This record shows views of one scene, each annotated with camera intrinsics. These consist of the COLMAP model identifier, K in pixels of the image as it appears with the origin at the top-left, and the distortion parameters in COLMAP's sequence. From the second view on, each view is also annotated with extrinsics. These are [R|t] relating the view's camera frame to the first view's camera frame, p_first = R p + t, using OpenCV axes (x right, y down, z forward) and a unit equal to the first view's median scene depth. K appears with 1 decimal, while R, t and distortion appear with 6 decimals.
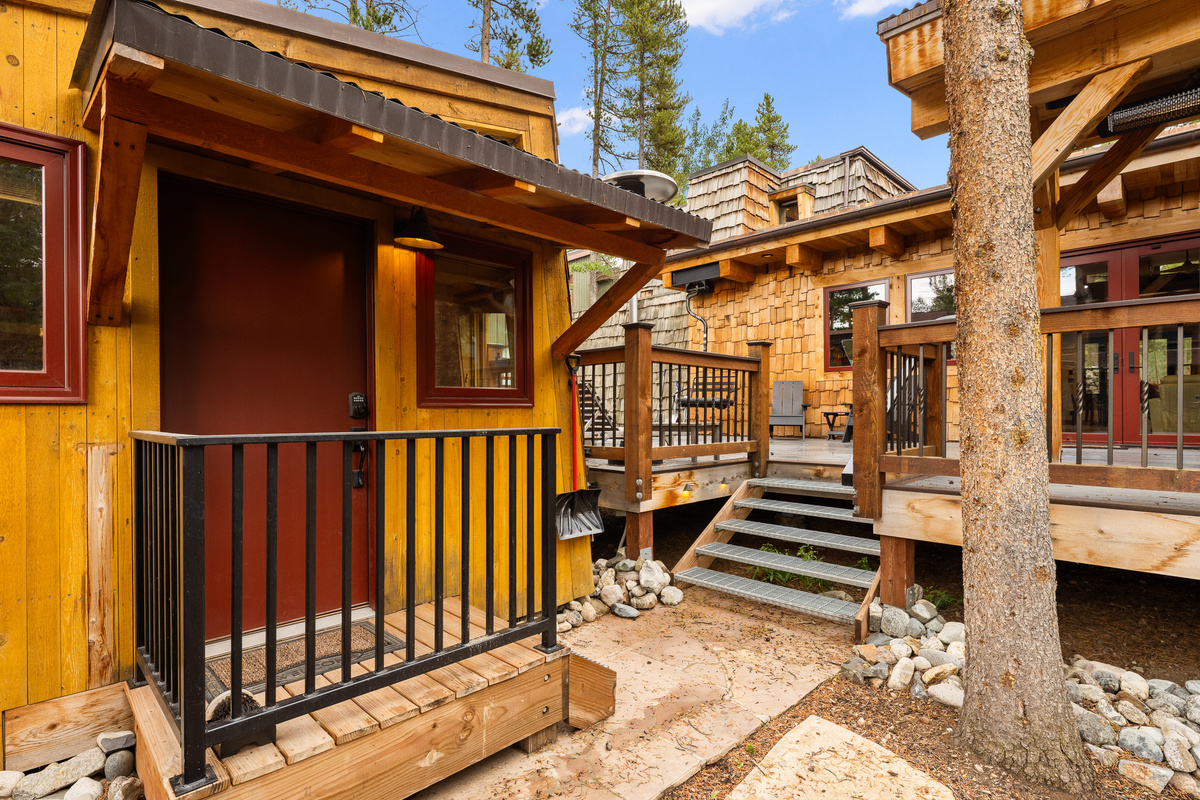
lens RADIAL K [[576.2, 0, 597.5], [0, 576.2, 412.6], [0, 0, 1]] dist [0.002426, -0.001748]
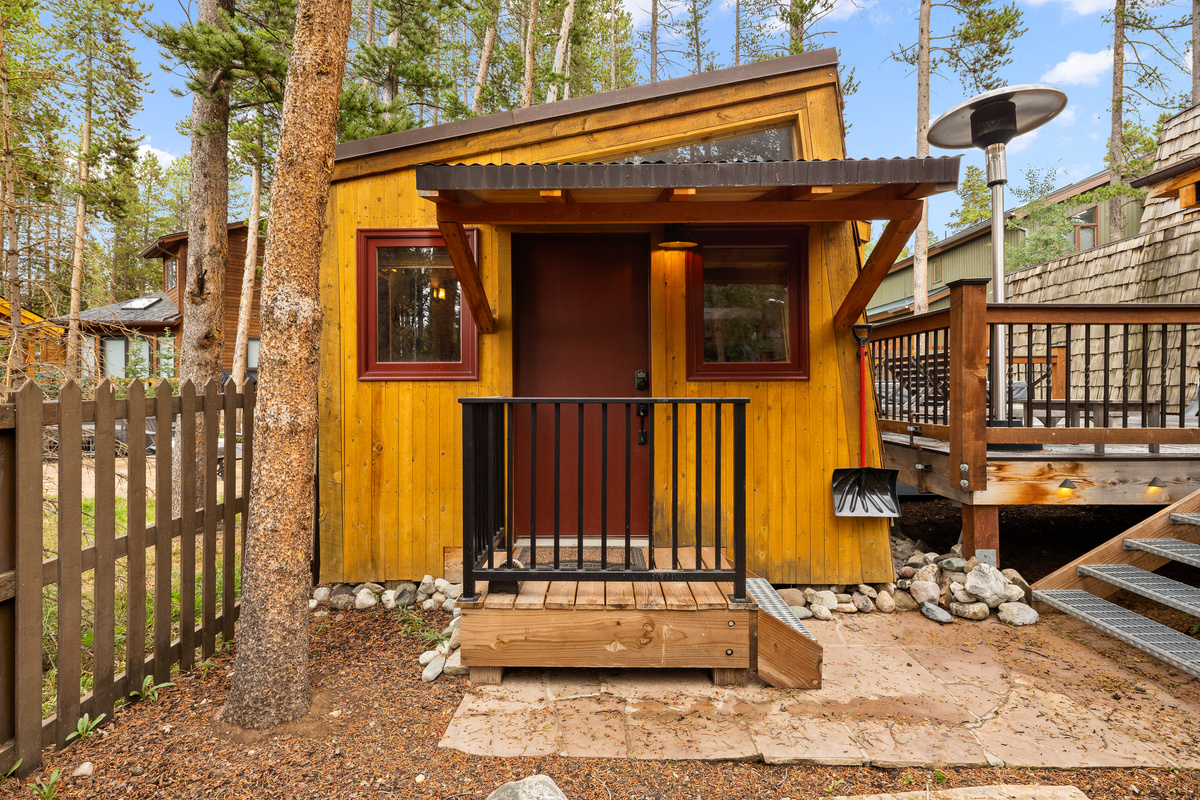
lens RADIAL K [[576.2, 0, 596.8], [0, 576.2, 389.6], [0, 0, 1]] dist [0.002426, -0.001748]
pose [[0.705414, 0.000977, -0.708795, 0.322990], [-0.000918, 0.999999, 0.000465, 0.006918], [0.708795, 0.000323, 0.705414, 0.023349]]
